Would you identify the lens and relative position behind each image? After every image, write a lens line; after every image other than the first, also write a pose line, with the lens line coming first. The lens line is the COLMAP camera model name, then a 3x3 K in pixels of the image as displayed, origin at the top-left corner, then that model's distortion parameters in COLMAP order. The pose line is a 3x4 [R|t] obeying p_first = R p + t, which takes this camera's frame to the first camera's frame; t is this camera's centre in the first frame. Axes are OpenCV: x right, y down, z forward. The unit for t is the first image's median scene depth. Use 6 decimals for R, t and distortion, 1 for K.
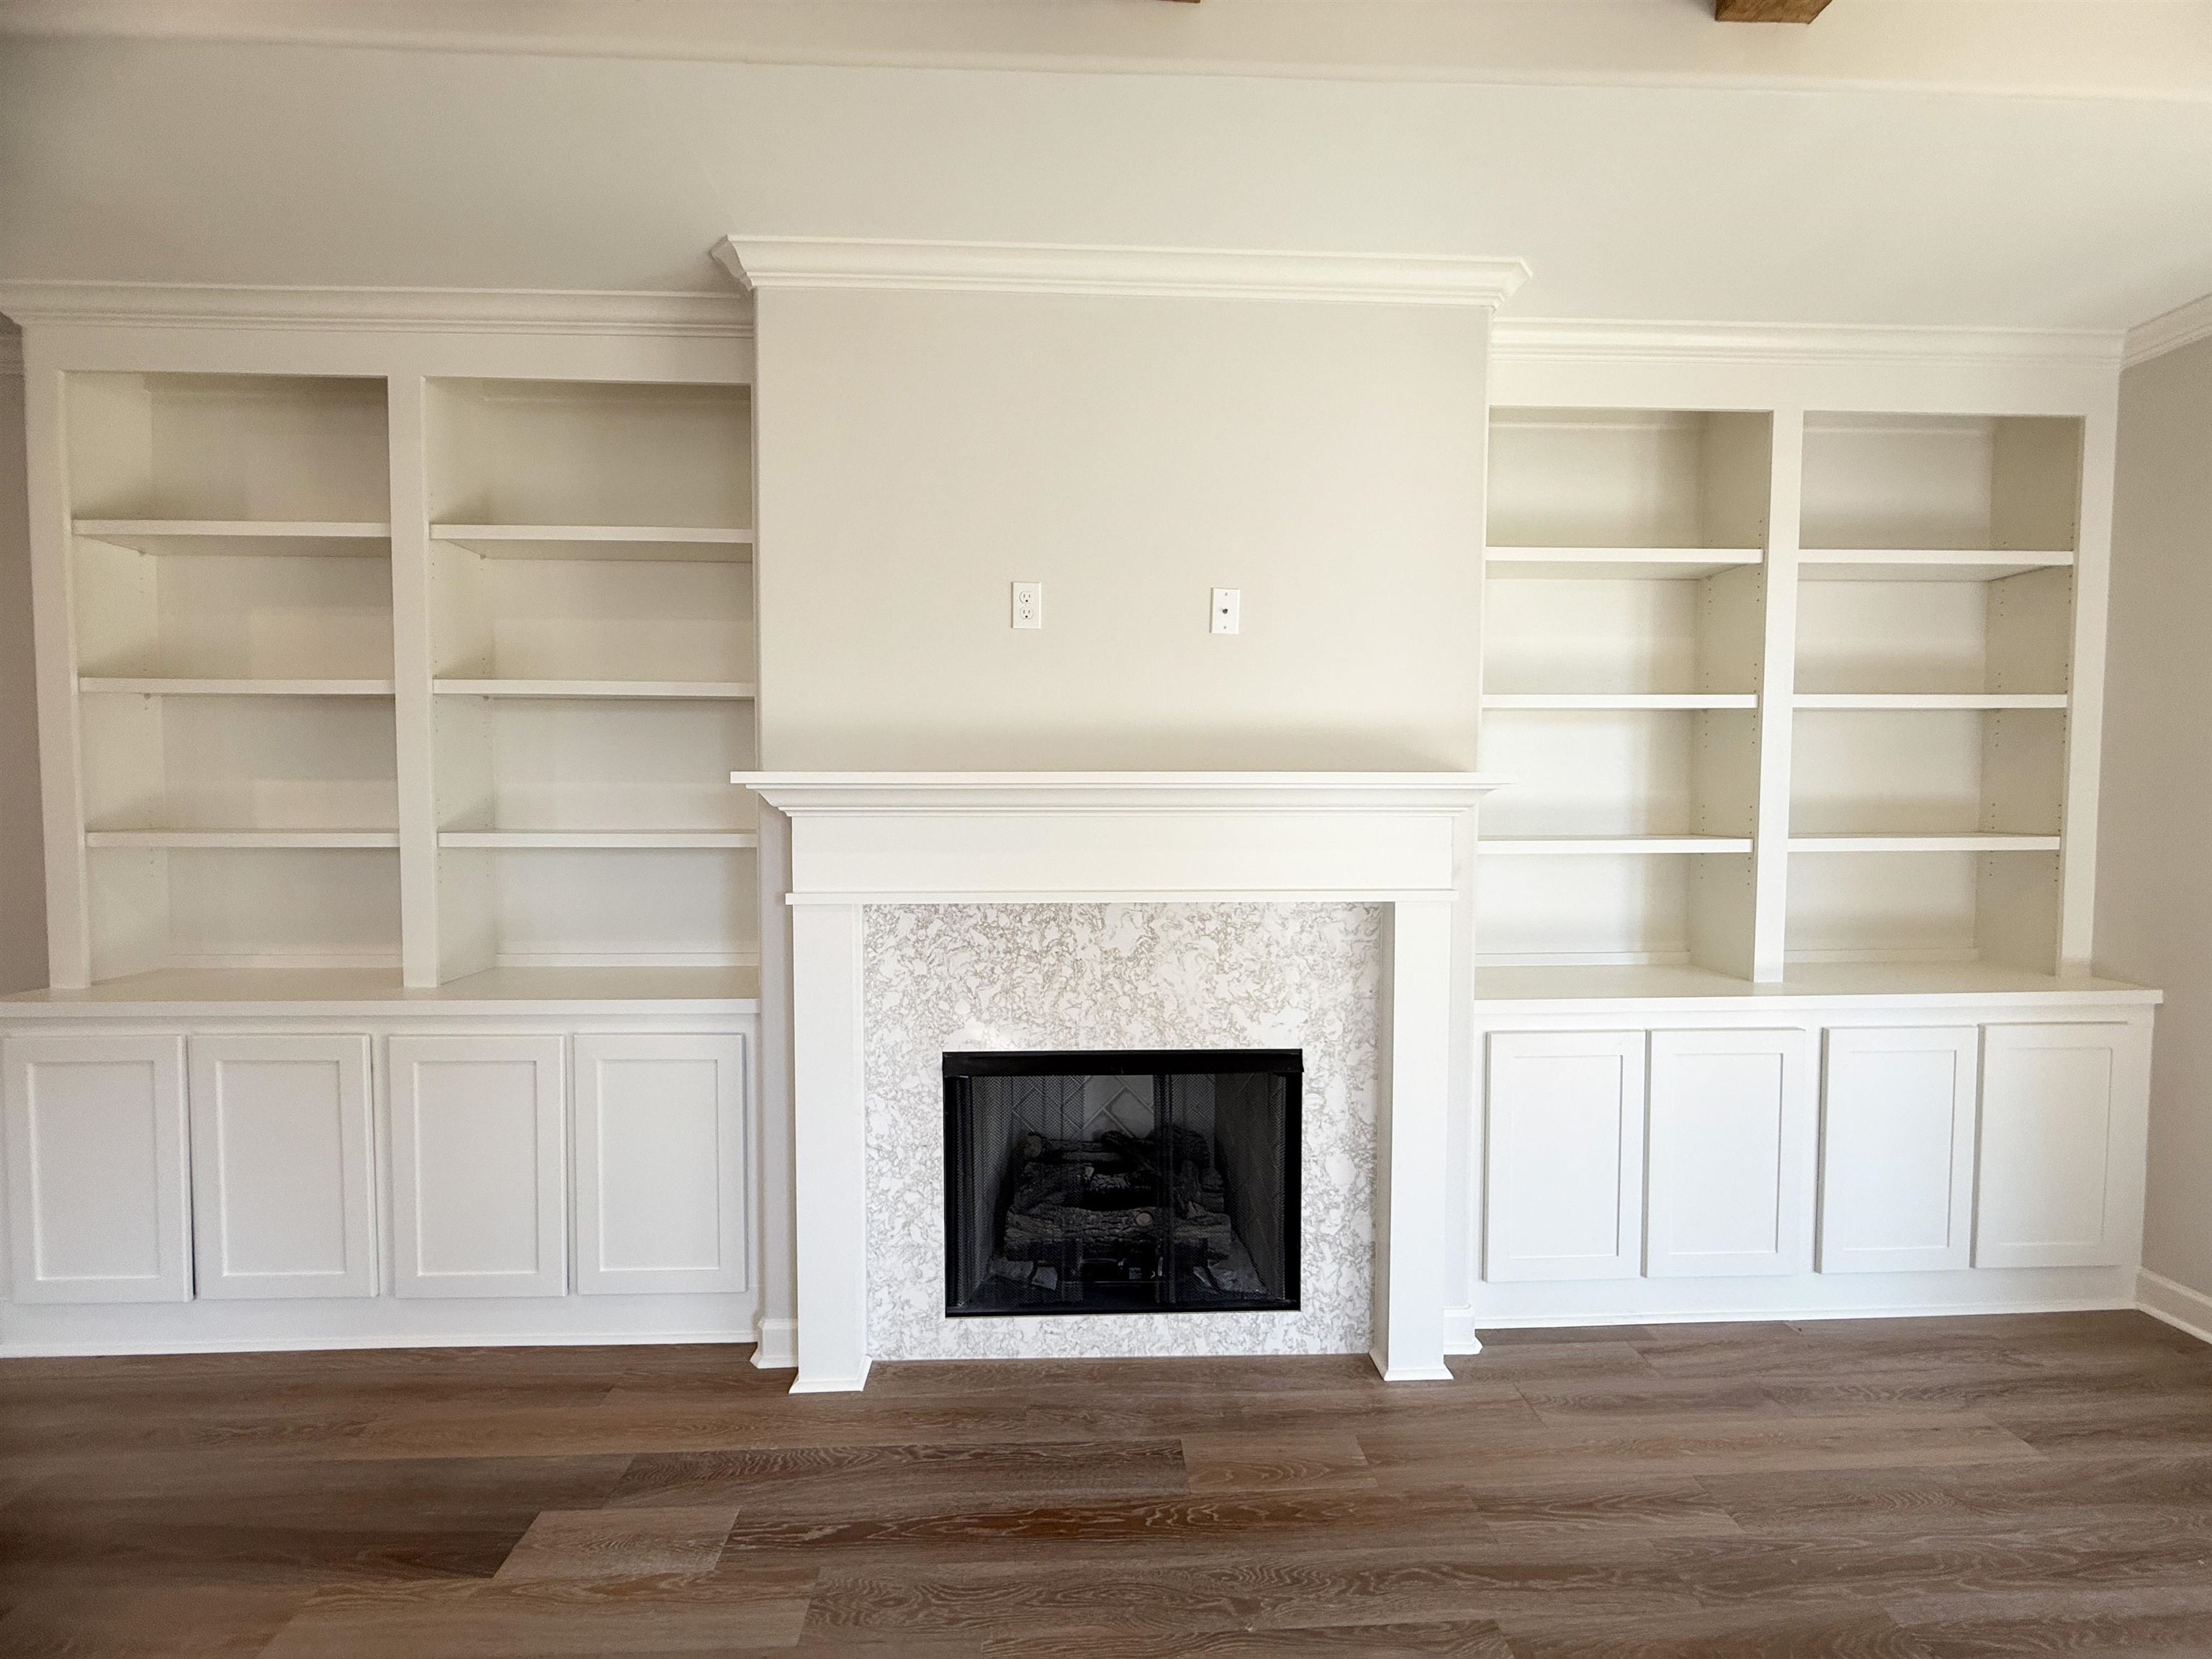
lens RADIAL K [[882.8, 0, 1095.1], [0, 882.8, 830.6], [0, 0, 1]] dist [-0.000904, 0.000069]
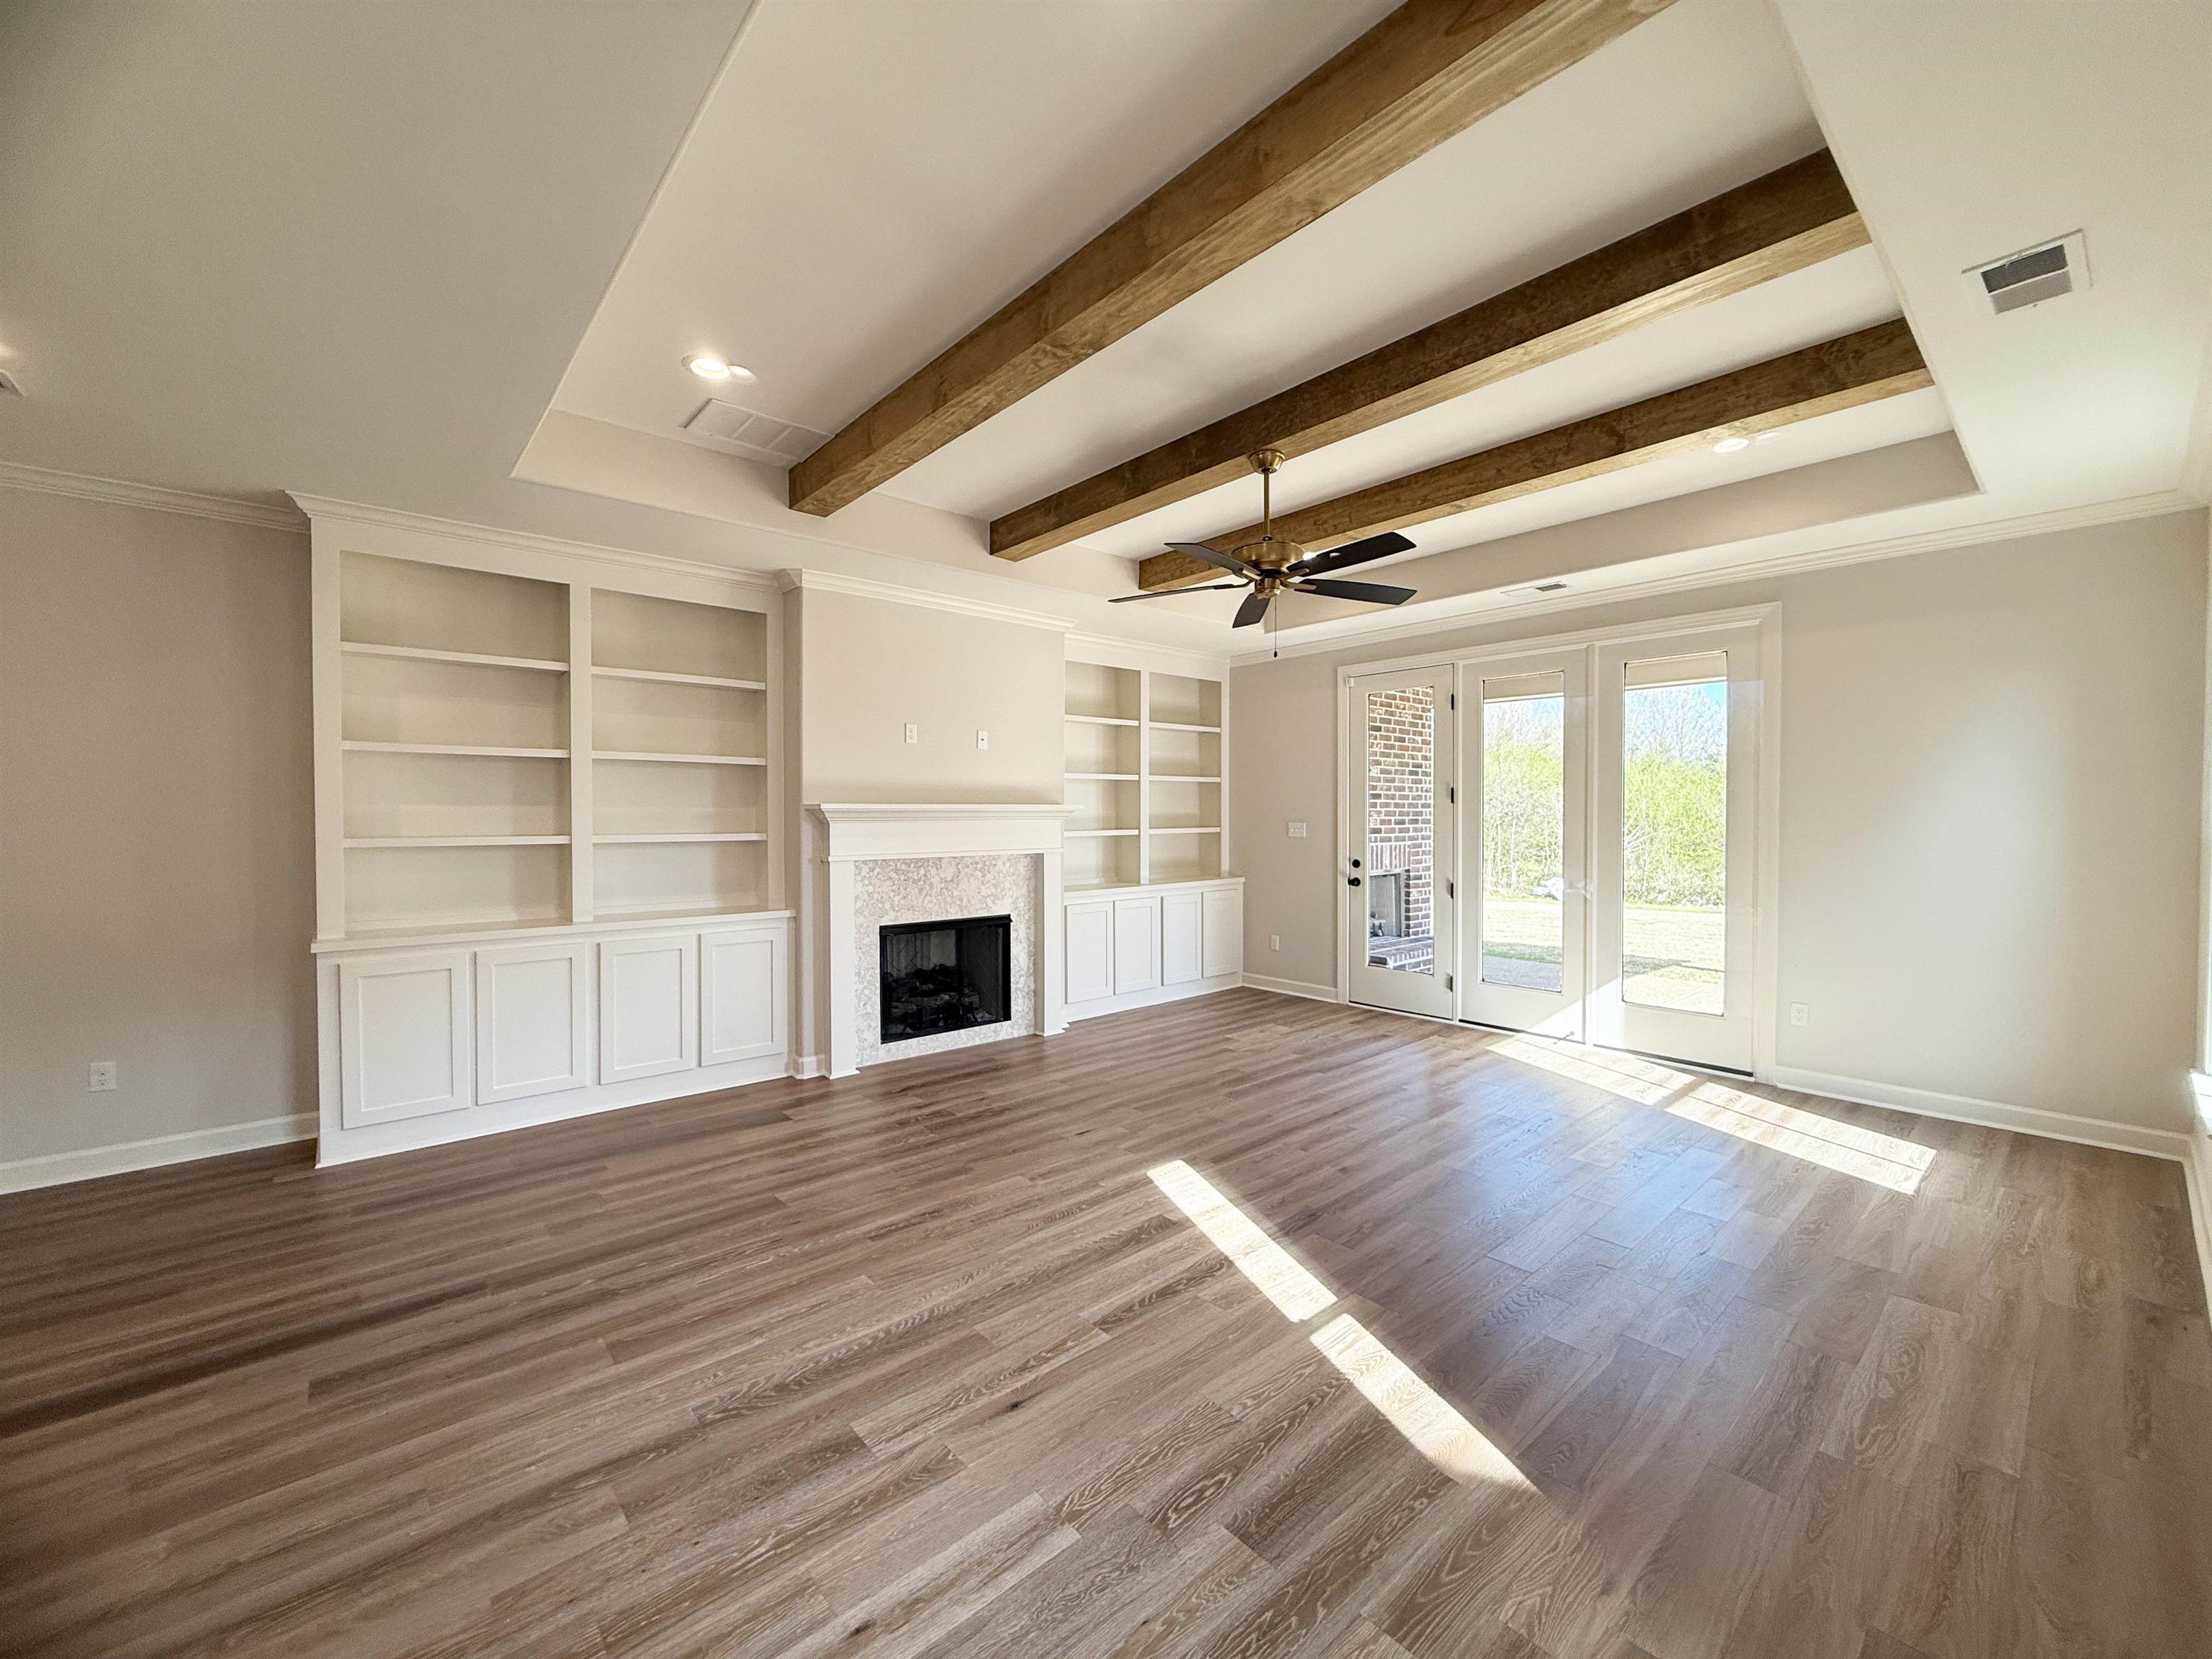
lens RADIAL K [[882.8, 0, 1095.1], [0, 882.8, 830.6], [0, 0, 1]] dist [-0.000904, 0.000069]
pose [[0.784992, -0.013501, 0.619358, -1.120626], [0.028658, 0.999484, -0.014535, 0.053070], [-0.618842, 0.029160, 0.784974, -1.120457]]
